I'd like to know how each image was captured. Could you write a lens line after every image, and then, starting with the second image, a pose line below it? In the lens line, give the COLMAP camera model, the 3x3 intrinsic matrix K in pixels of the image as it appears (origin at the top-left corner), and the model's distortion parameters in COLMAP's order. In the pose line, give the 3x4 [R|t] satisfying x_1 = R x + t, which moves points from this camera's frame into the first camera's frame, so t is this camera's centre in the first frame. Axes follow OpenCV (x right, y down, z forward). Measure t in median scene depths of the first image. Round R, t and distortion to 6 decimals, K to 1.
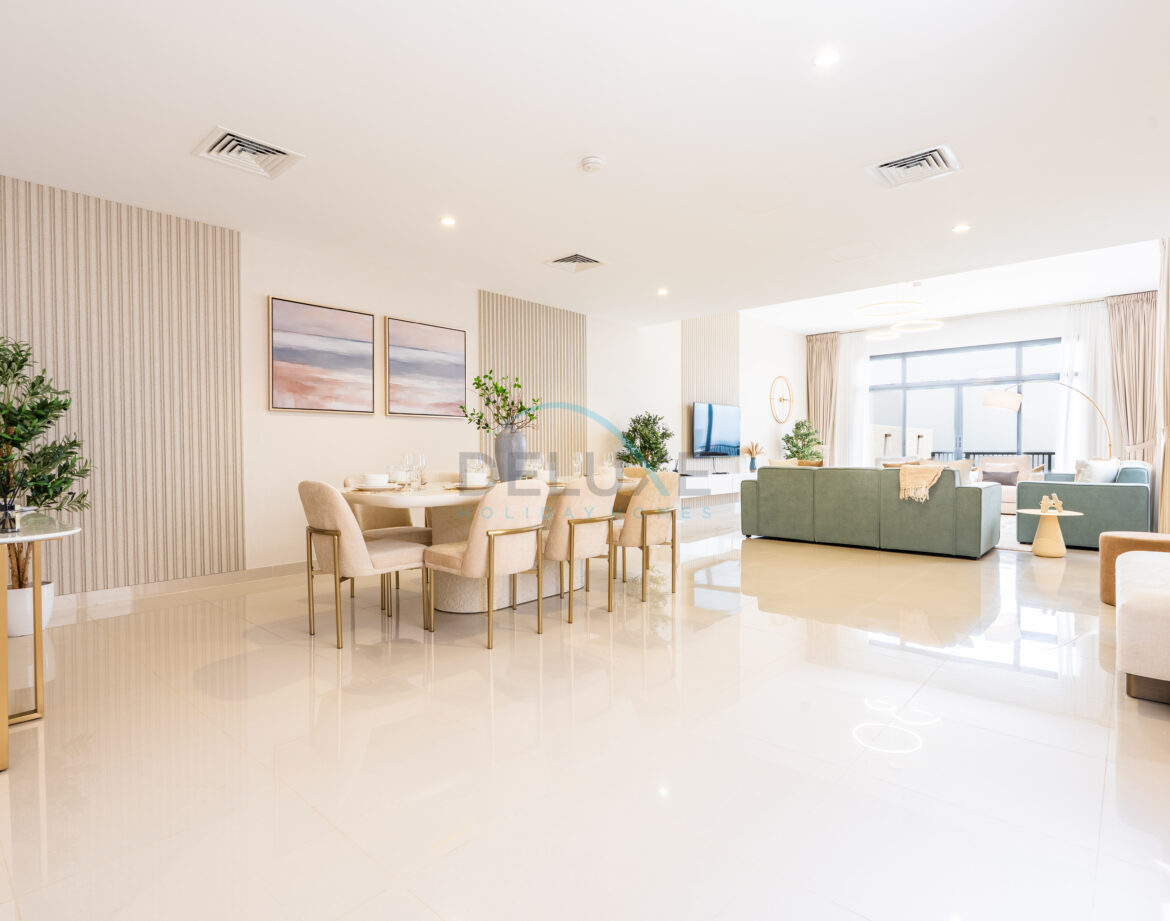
lens RADIAL K [[601.9, 0, 588.5], [0, 601.9, 456.0], [0, 0, 1]] dist [0.001850, 0.000720]
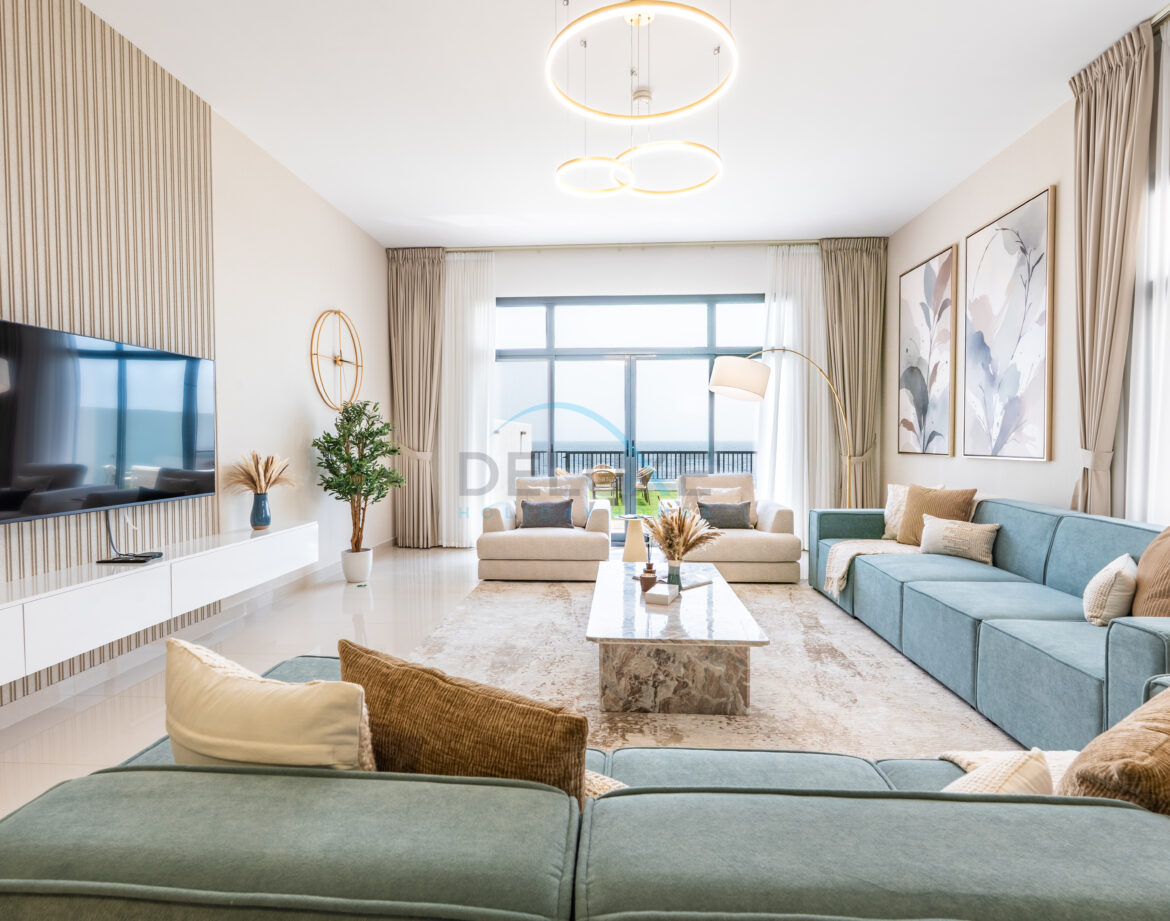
lens RADIAL K [[601.9, 0, 588.5], [0, 601.9, 456.0], [0, 0, 1]] dist [0.001850, 0.000720]
pose [[0.785963, -0.005964, 0.618245, 0.197002], [0.003315, 0.999980, 0.005432, -0.019396], [-0.618265, -0.002220, 0.785967, 0.538668]]
